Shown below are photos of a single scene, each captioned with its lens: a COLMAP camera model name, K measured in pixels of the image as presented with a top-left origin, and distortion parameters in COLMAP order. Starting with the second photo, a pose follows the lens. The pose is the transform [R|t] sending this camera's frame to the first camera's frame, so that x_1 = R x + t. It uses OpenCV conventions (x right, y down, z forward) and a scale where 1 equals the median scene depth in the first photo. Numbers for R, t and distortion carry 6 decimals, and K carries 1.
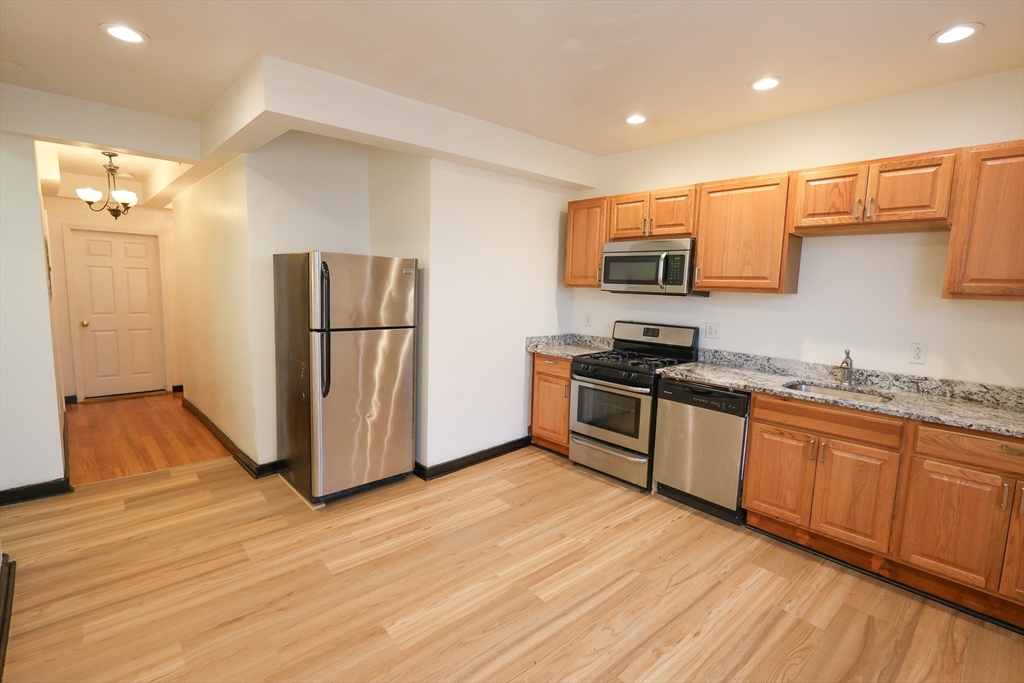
lens RADIAL K [[487.6, 0, 509.5], [0, 487.6, 341.5], [0, 0, 1]] dist [0.015379, -0.000019]
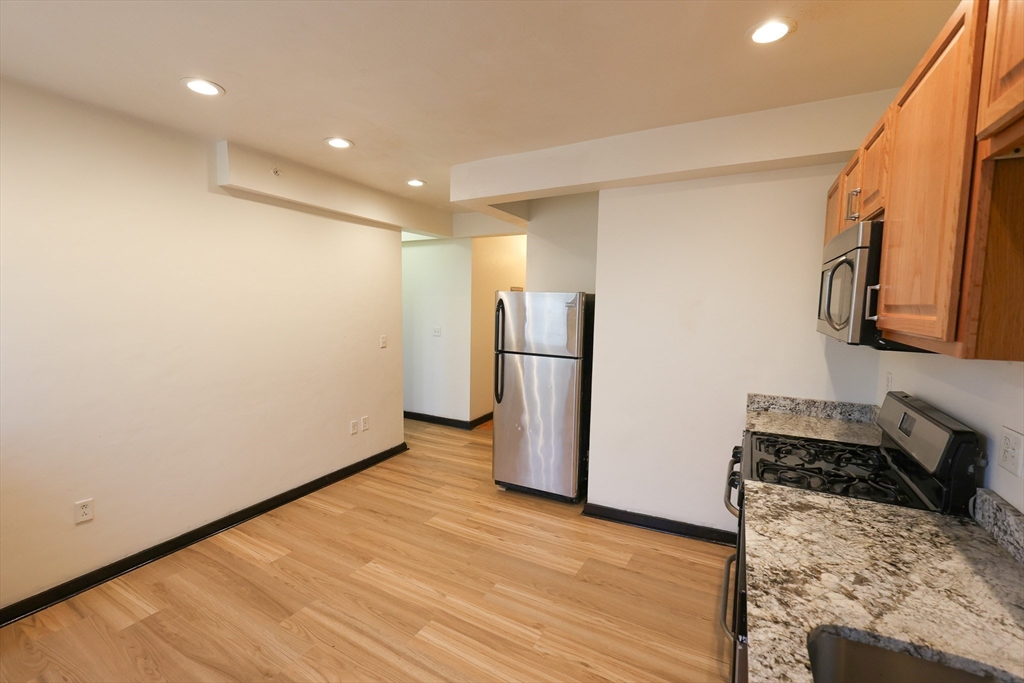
lens RADIAL K [[442.1, 0, 507.6], [0, 442.1, 341.2], [0, 0, 1]] dist [0.004952, 0.000158]
pose [[0.316245, 0.060778, -0.946729, 0.775528], [-0.115654, 0.992972, 0.025114, -0.087418], [0.941602, 0.101550, 0.321051, 0.678972]]
